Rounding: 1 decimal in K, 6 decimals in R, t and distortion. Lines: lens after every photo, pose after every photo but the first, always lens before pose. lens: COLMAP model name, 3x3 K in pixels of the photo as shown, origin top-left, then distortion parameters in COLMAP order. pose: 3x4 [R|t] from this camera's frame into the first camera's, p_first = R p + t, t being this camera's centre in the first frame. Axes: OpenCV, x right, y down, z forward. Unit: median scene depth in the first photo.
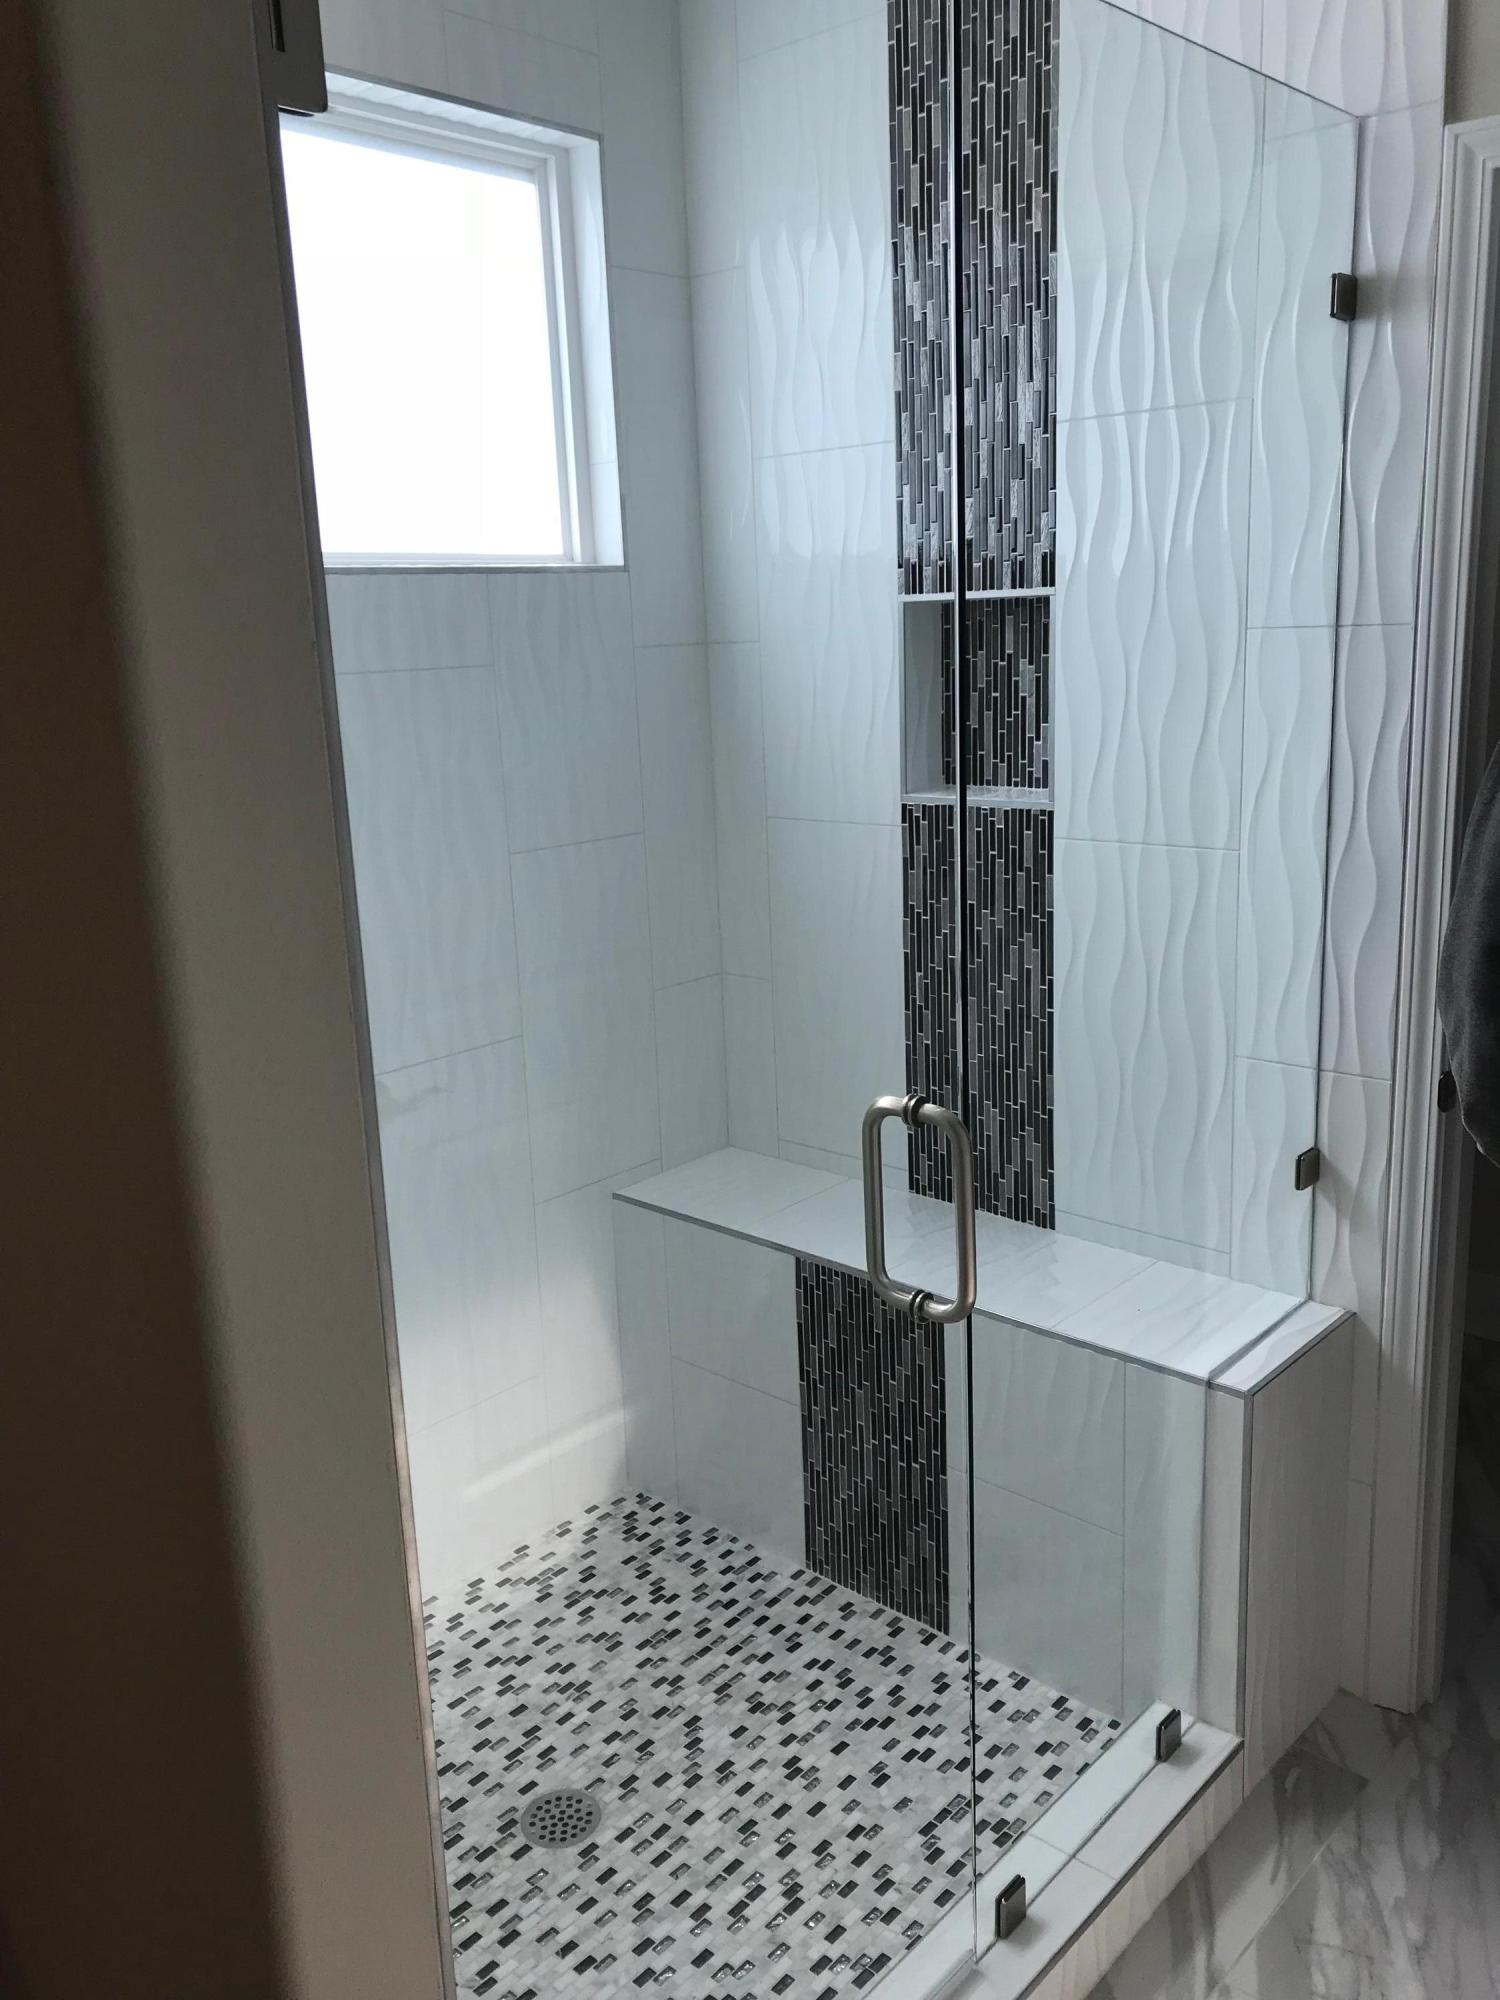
lens RADIAL K [[1643.3, 0, 752.1], [0, 1643.3, 1012.1], [0, 0, 1]] dist [0.007080, -0.007808]
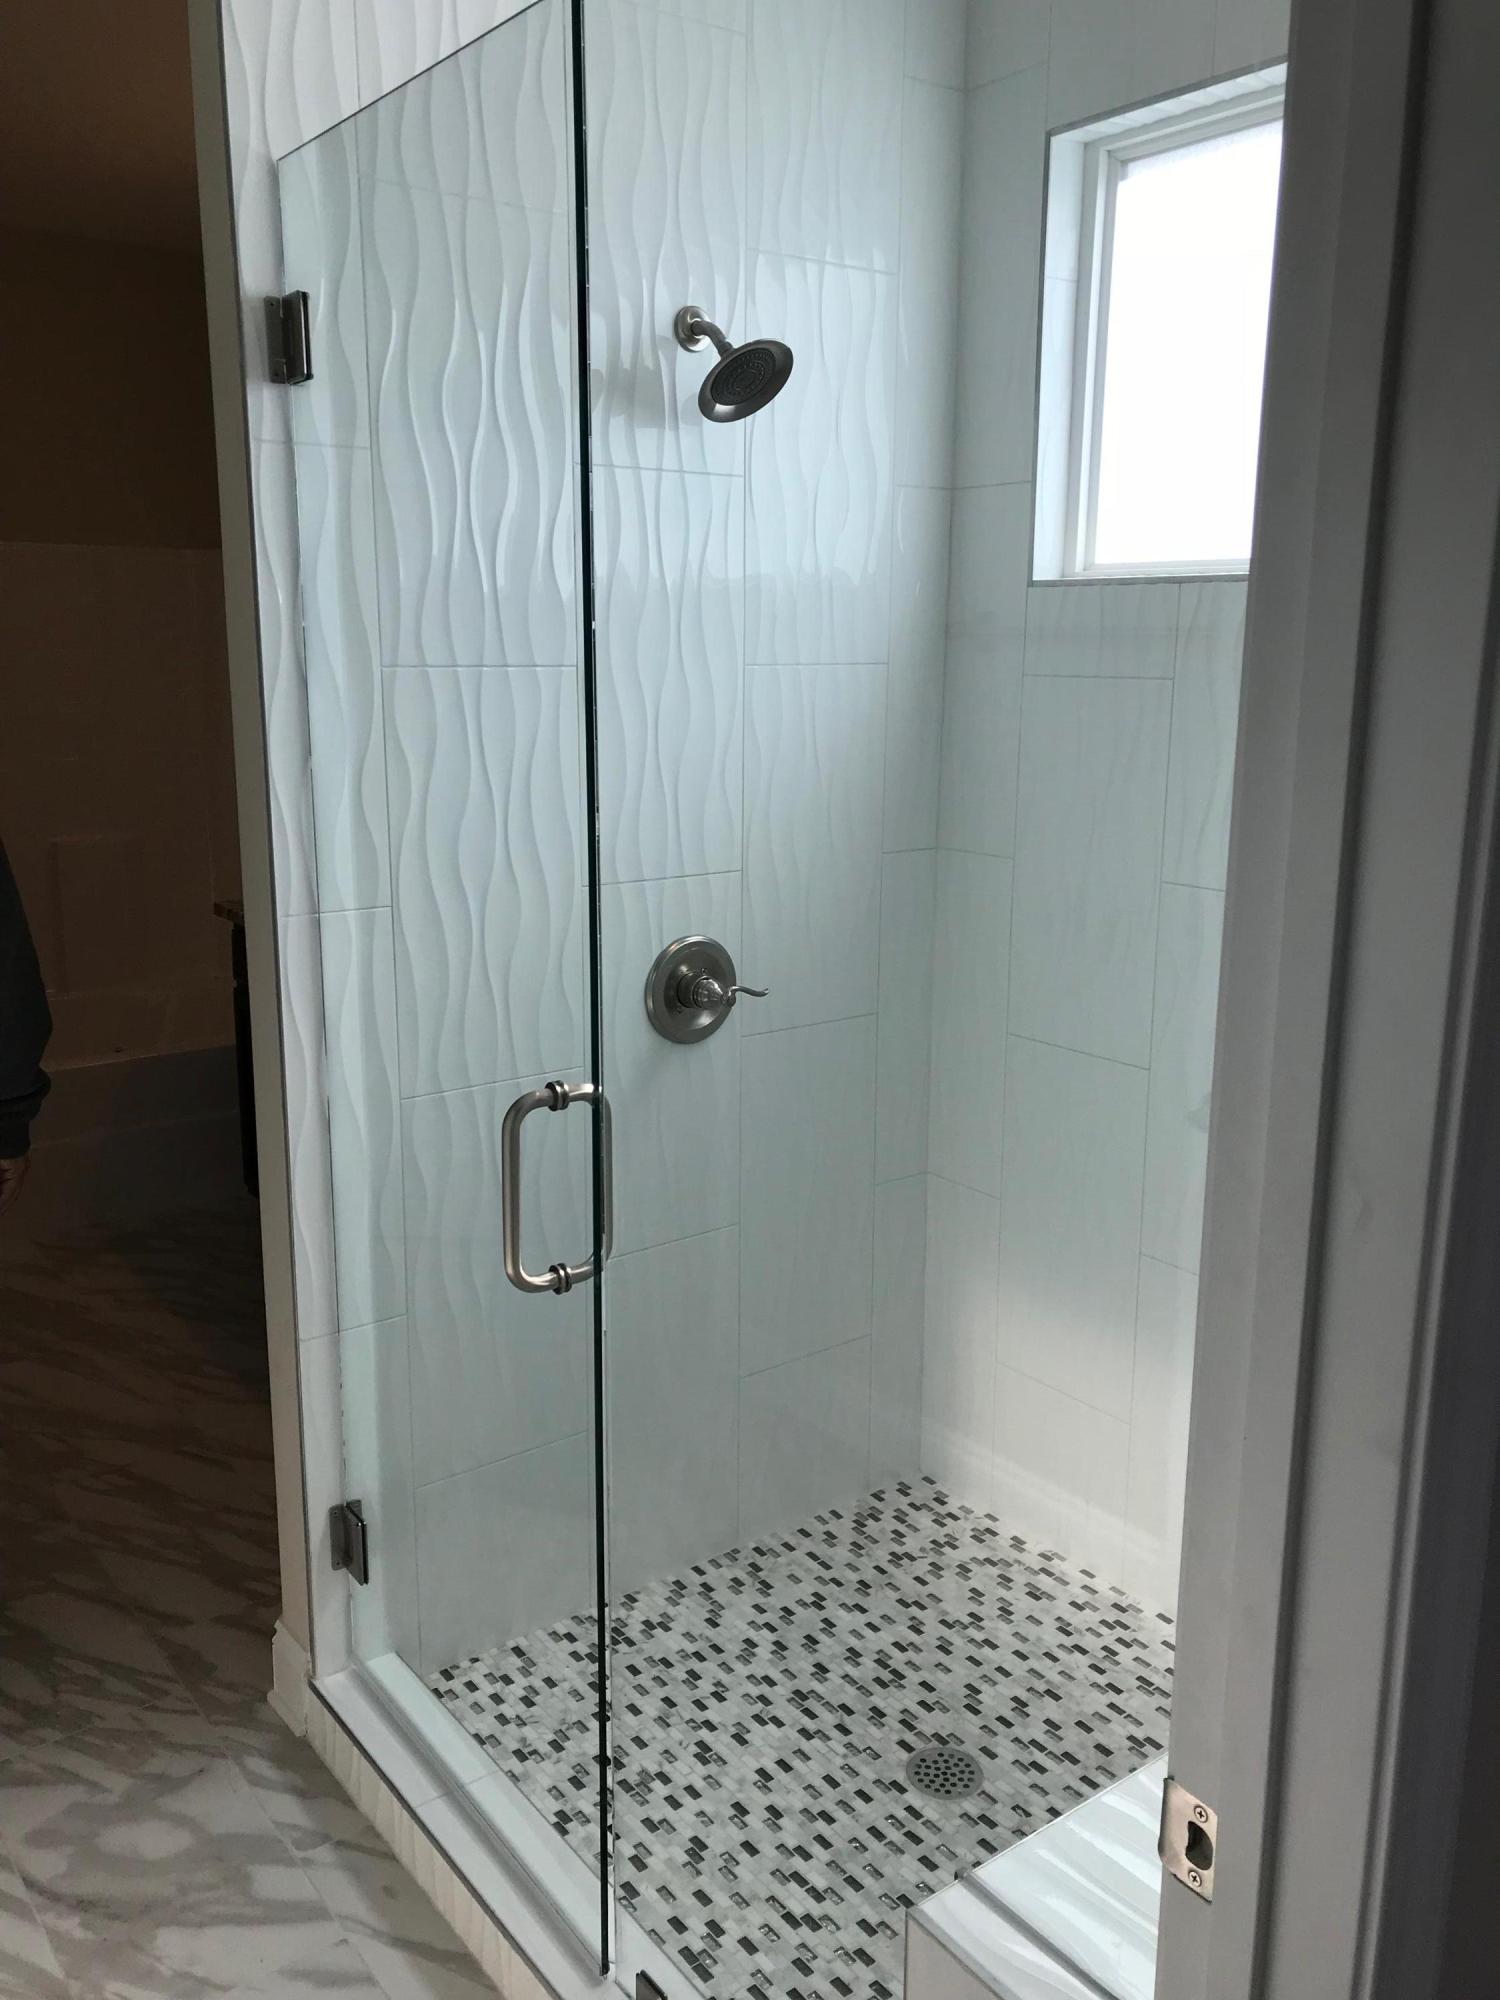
lens RADIAL K [[1643.3, 0, 750.8], [0, 1643.3, 989.9], [0, 0, 1]] dist [0.007080, -0.007808]
pose [[-0.211160, 0.234057, -0.949015, 0.848823], [-0.220641, 0.934434, 0.279554, -0.260357], [0.952223, 0.268422, -0.145672, 0.971080]]
